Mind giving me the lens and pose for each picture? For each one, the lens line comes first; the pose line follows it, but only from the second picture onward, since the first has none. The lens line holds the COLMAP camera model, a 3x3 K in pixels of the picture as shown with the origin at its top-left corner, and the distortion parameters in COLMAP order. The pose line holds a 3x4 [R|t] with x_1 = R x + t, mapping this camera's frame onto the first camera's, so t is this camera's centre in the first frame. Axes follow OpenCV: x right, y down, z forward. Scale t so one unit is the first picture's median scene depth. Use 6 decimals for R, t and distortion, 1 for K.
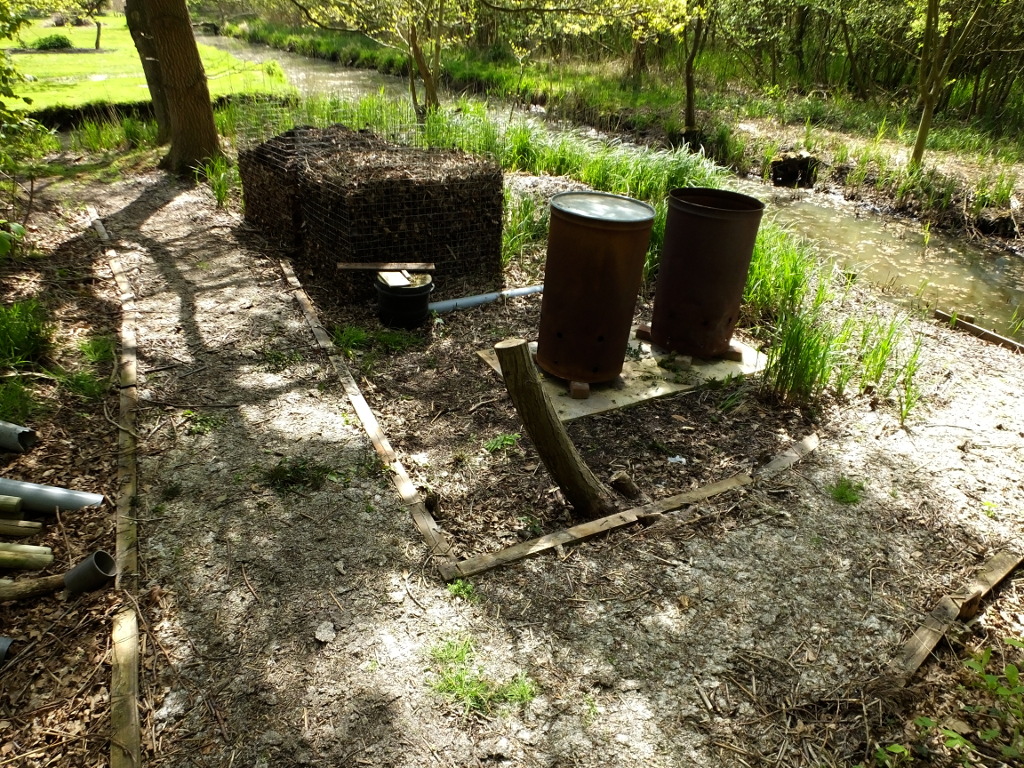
lens RADIAL K [[717.4, 0, 517.1], [0, 717.4, 383.3], [0, 0, 1]] dist [-0.092897, 0.060278]
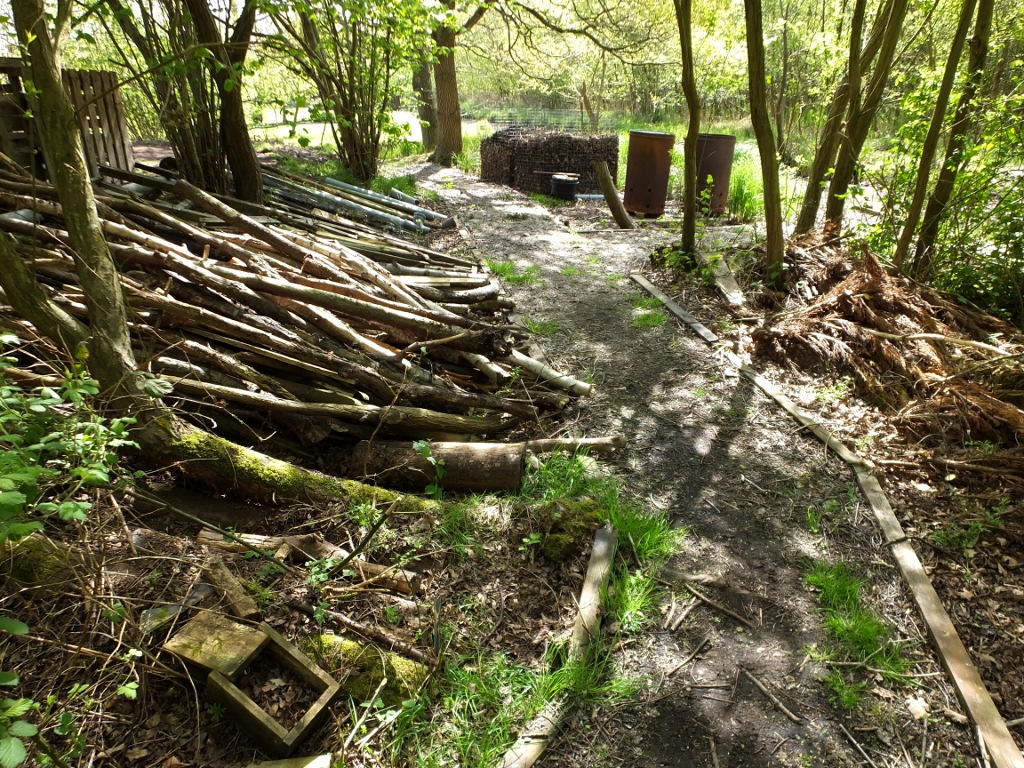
lens RADIAL K [[717.4, 0, 517.1], [0, 717.4, 383.3], [0, 0, 1]] dist [-0.092897, 0.060278]
pose [[0.971973, 0.061014, -0.227036, 0.135203], [-0.086099, 0.991023, -0.102273, 0.420851], [0.218758, 0.118954, 0.968501, -0.612985]]
